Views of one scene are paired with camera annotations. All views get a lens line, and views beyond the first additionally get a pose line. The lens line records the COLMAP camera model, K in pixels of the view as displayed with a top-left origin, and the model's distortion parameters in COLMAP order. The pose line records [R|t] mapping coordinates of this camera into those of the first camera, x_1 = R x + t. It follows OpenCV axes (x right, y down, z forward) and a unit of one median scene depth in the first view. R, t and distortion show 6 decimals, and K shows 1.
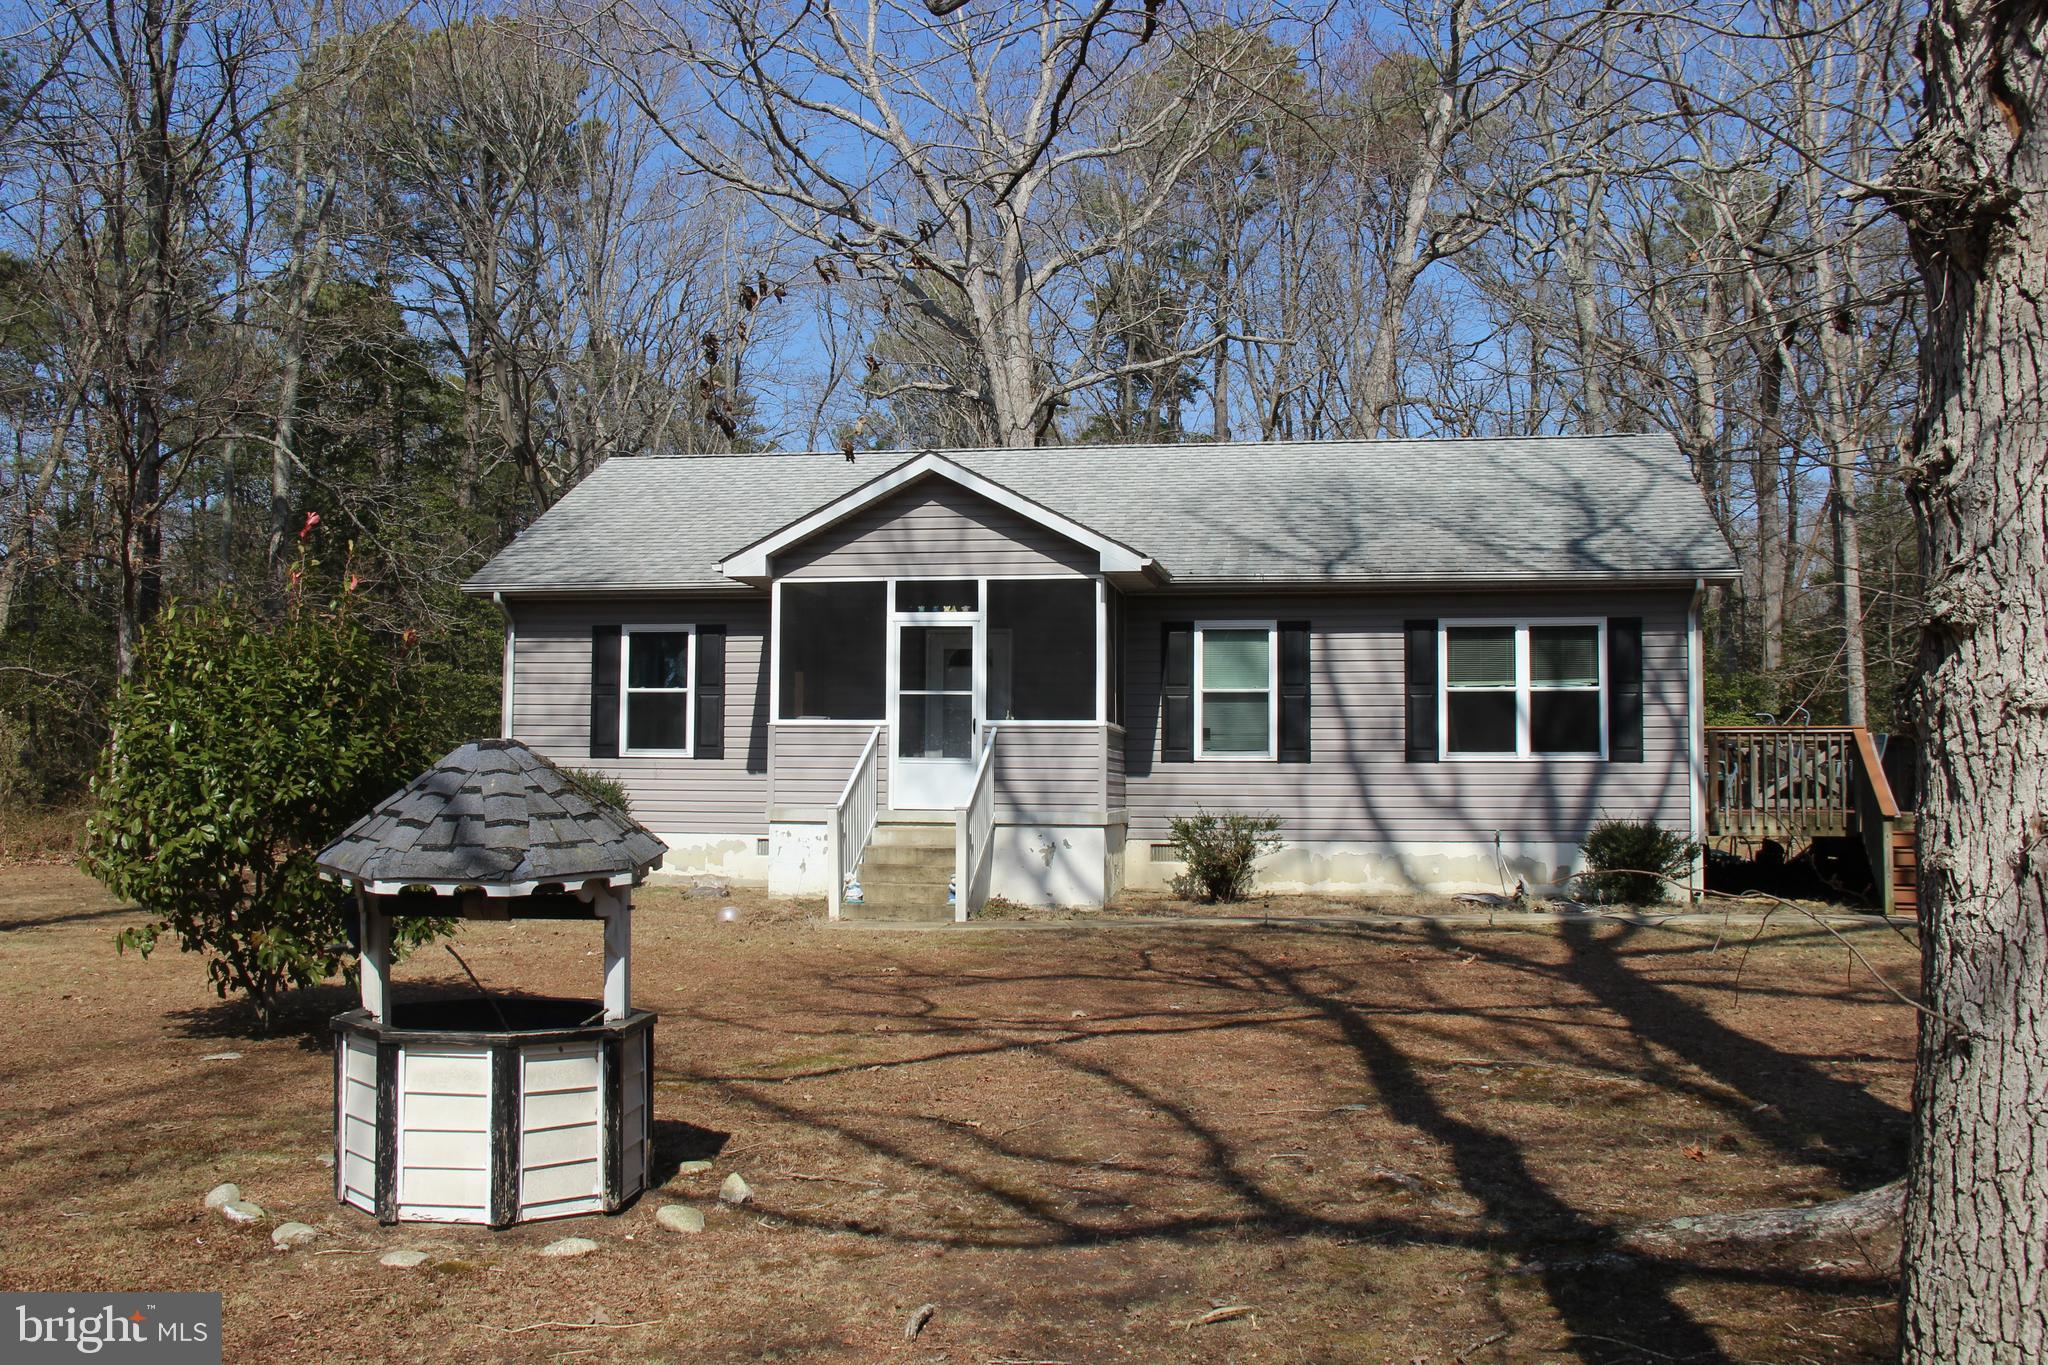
lens RADIAL K [[1931.9, 0, 1031.7], [0, 1931.9, 672.5], [0, 0, 1]] dist [-0.058733, 0.000000]
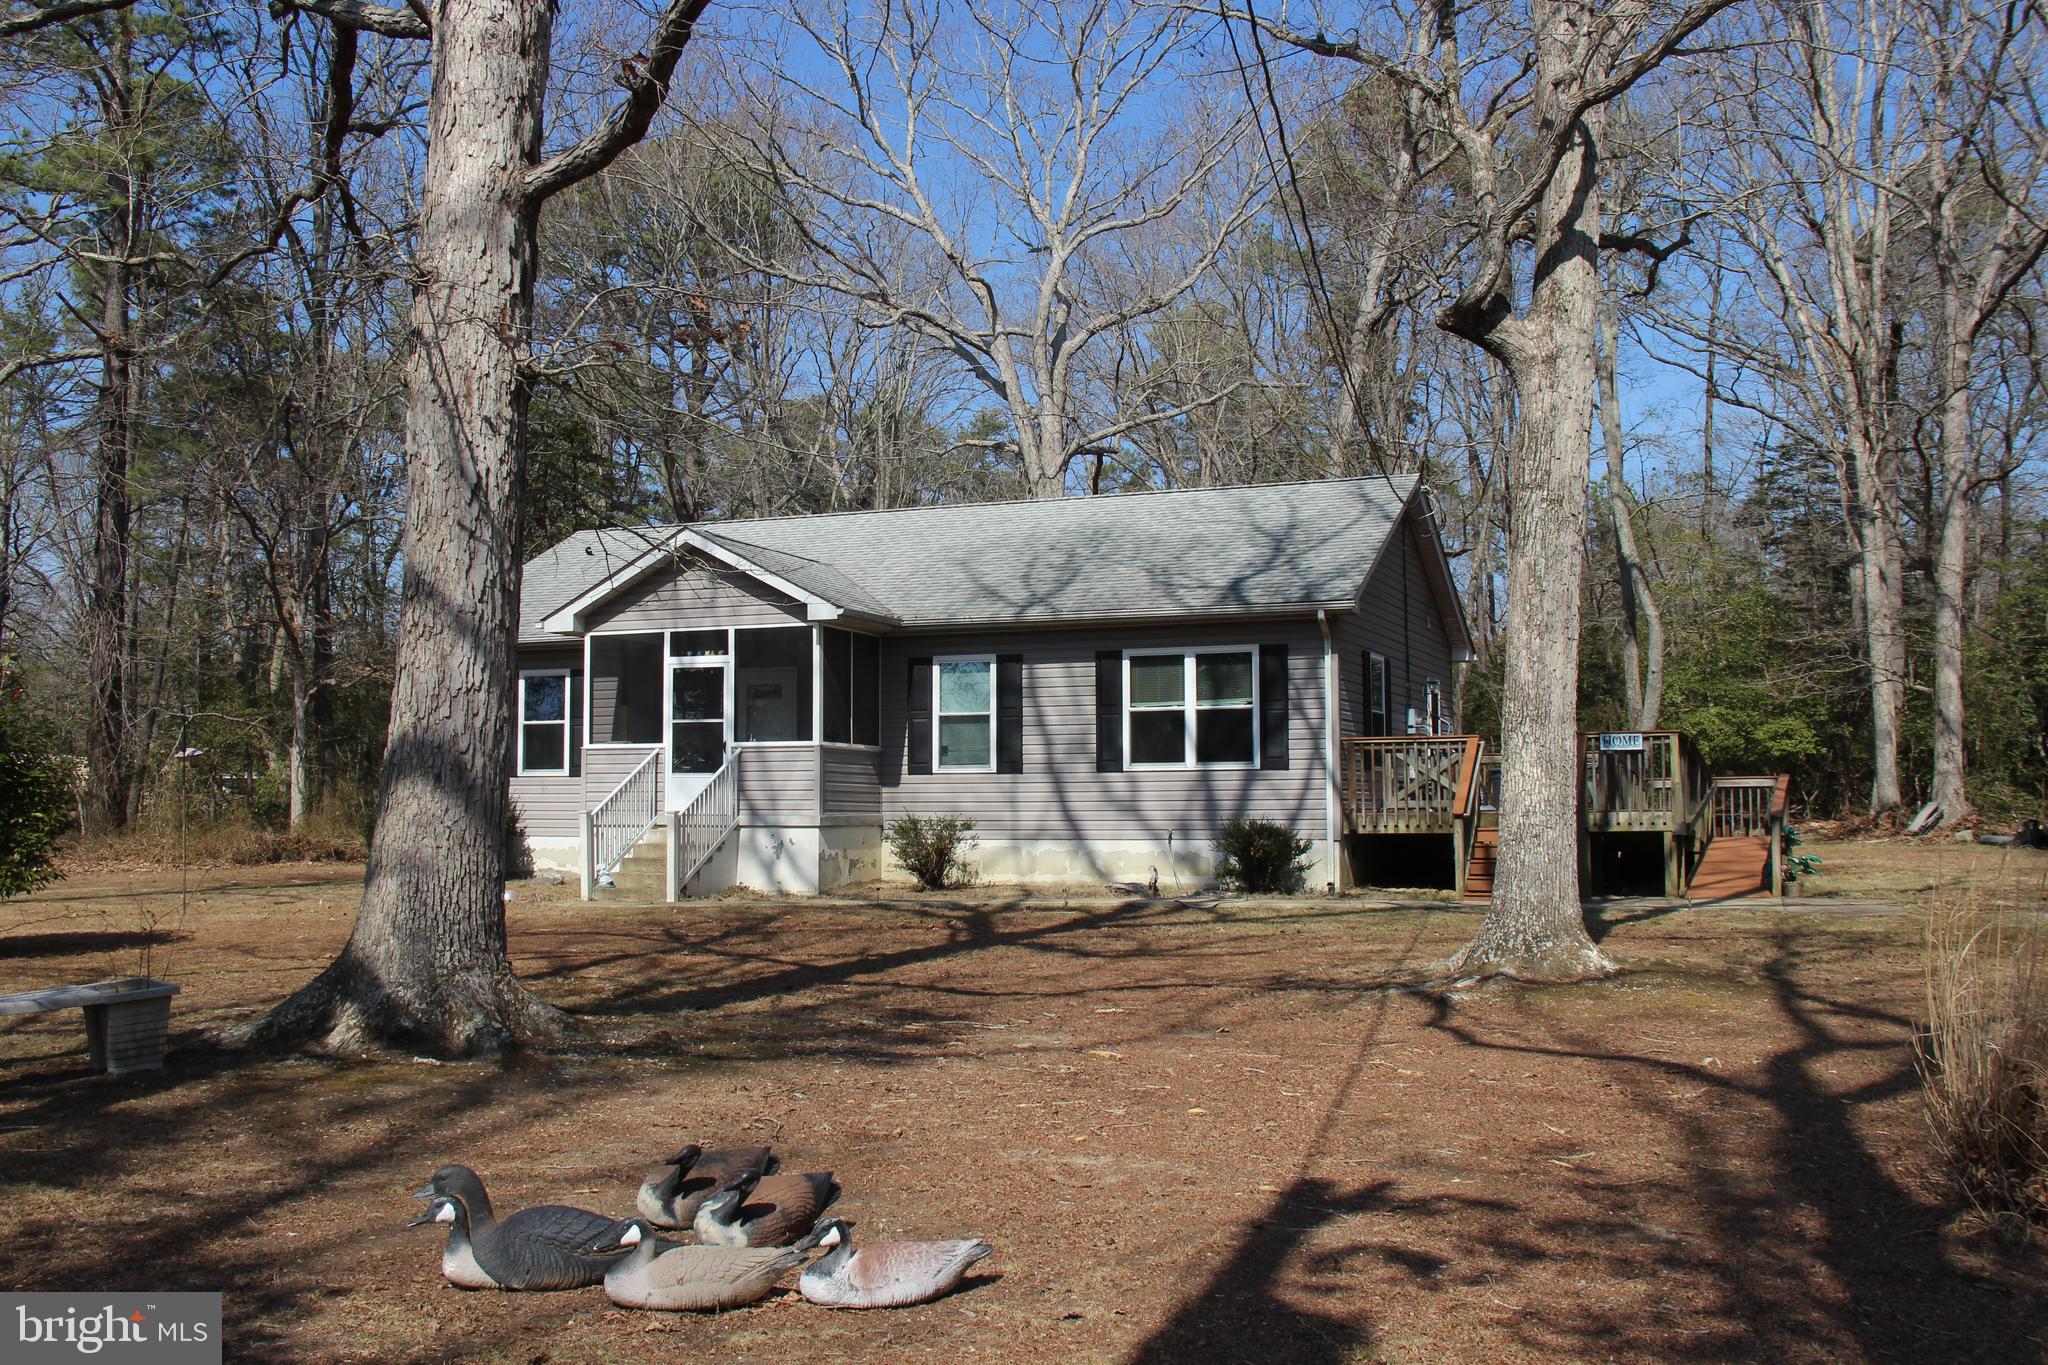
lens RADIAL K [[1931.9, 0, 1023.2], [0, 1931.9, 683.8], [0, 0, 1]] dist [-0.058733, 0.000000]
pose [[0.975244, -0.022994, -0.219935, 0.415297], [0.021620, 0.999729, -0.008655, 0.001846], [0.220074, 0.003686, 0.975476, -0.162086]]
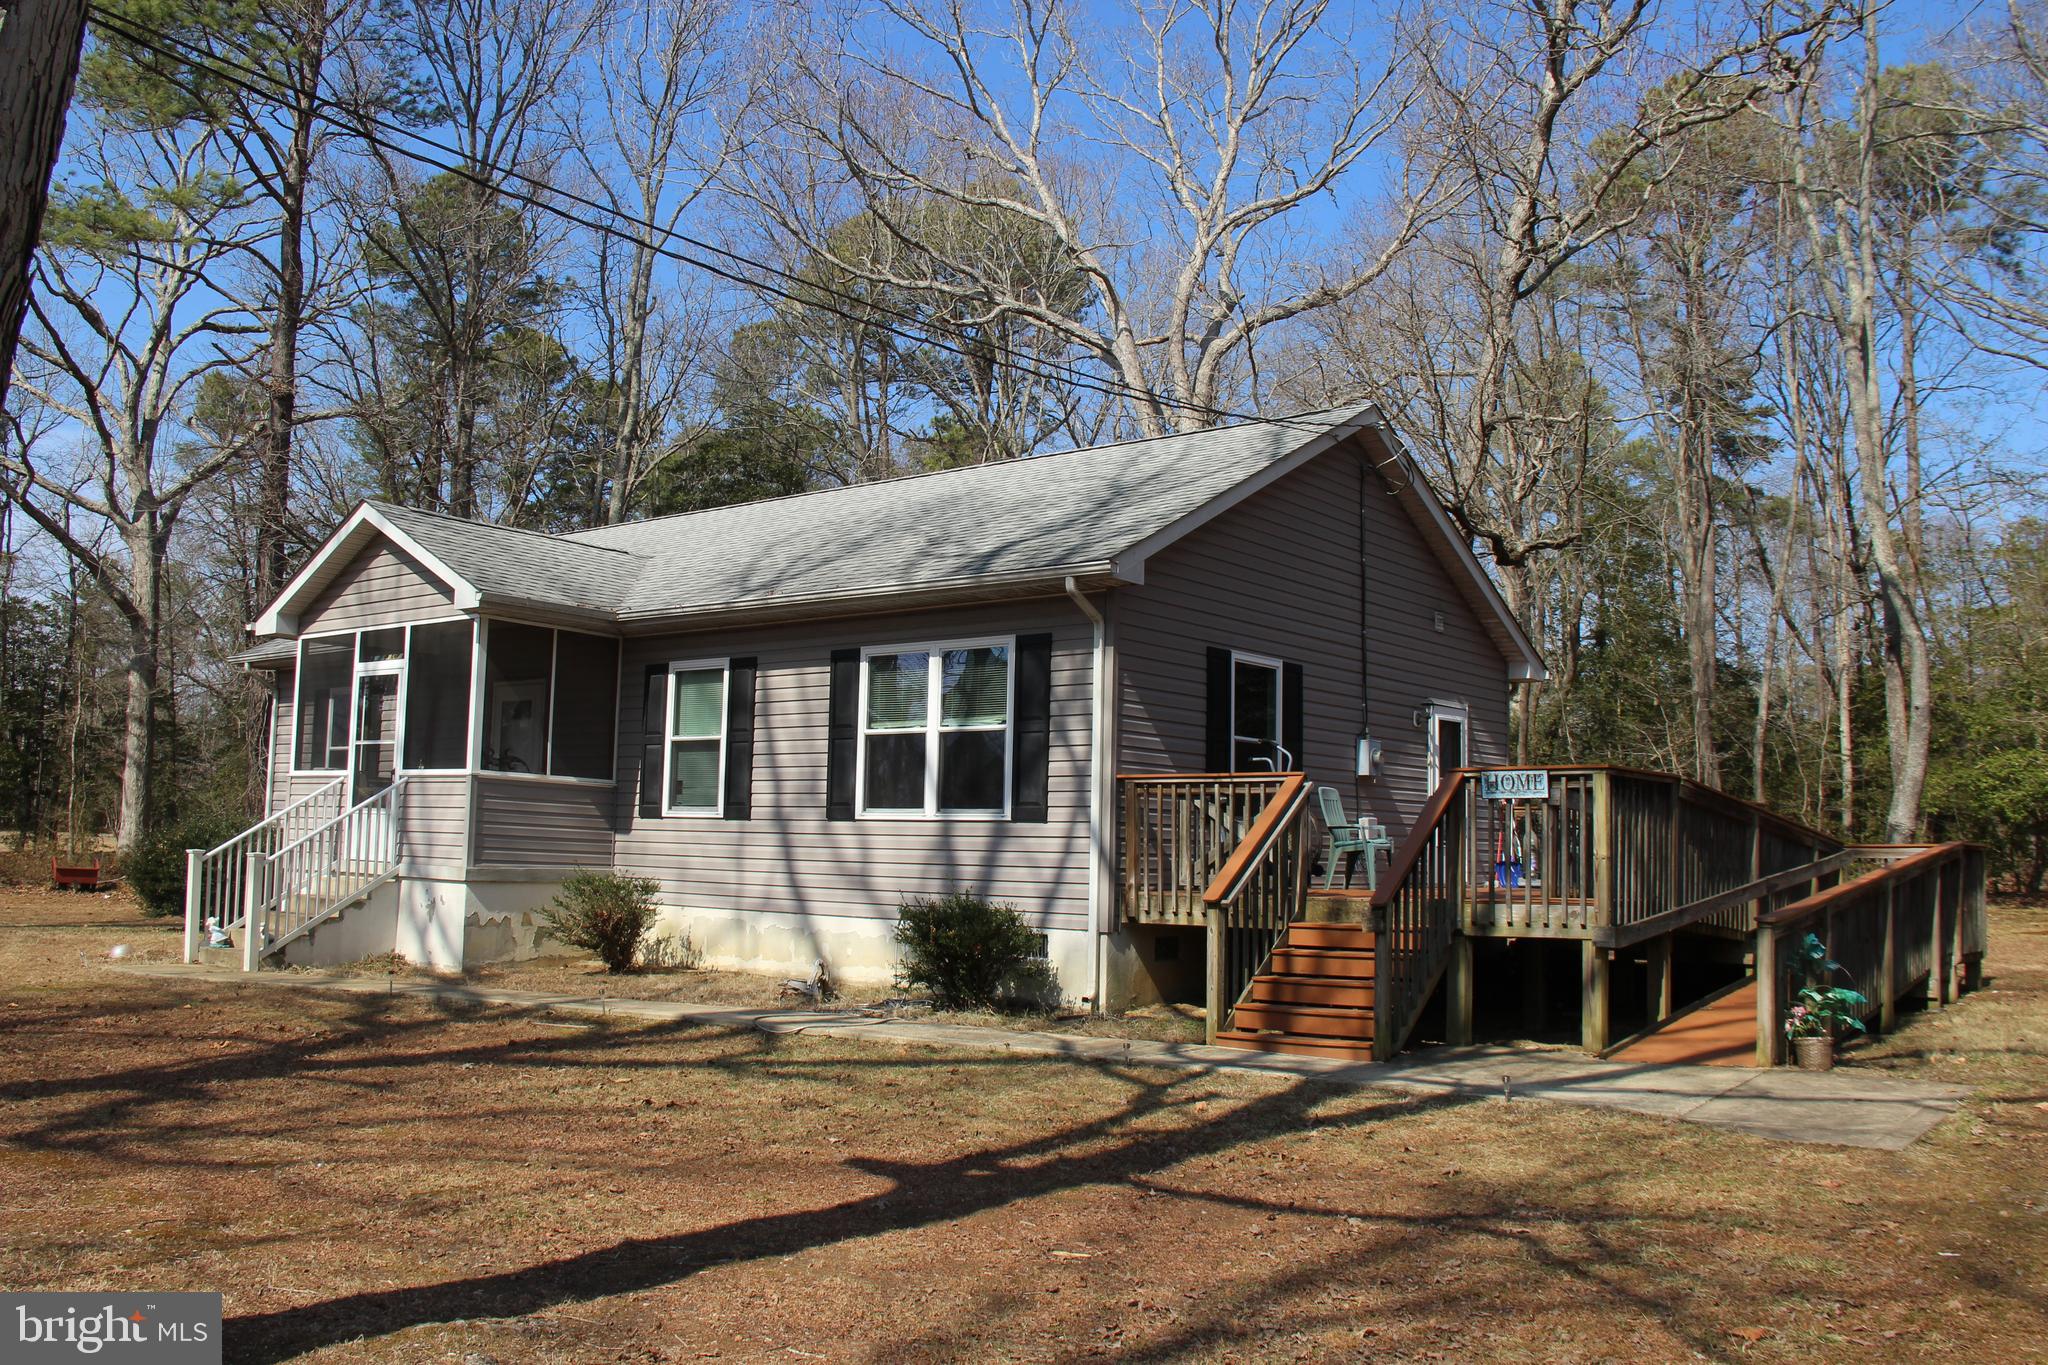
lens RADIAL K [[1713.7, 0, 1018.0], [0, 1713.7, 682.8], [0, 0, 1]] dist [-0.161434, 0.004497]
pose [[0.874088, -0.032172, -0.484700, 0.633531], [0.009320, 0.998732, -0.049482, 0.024614], [0.485678, 0.038734, 0.873279, 0.395825]]
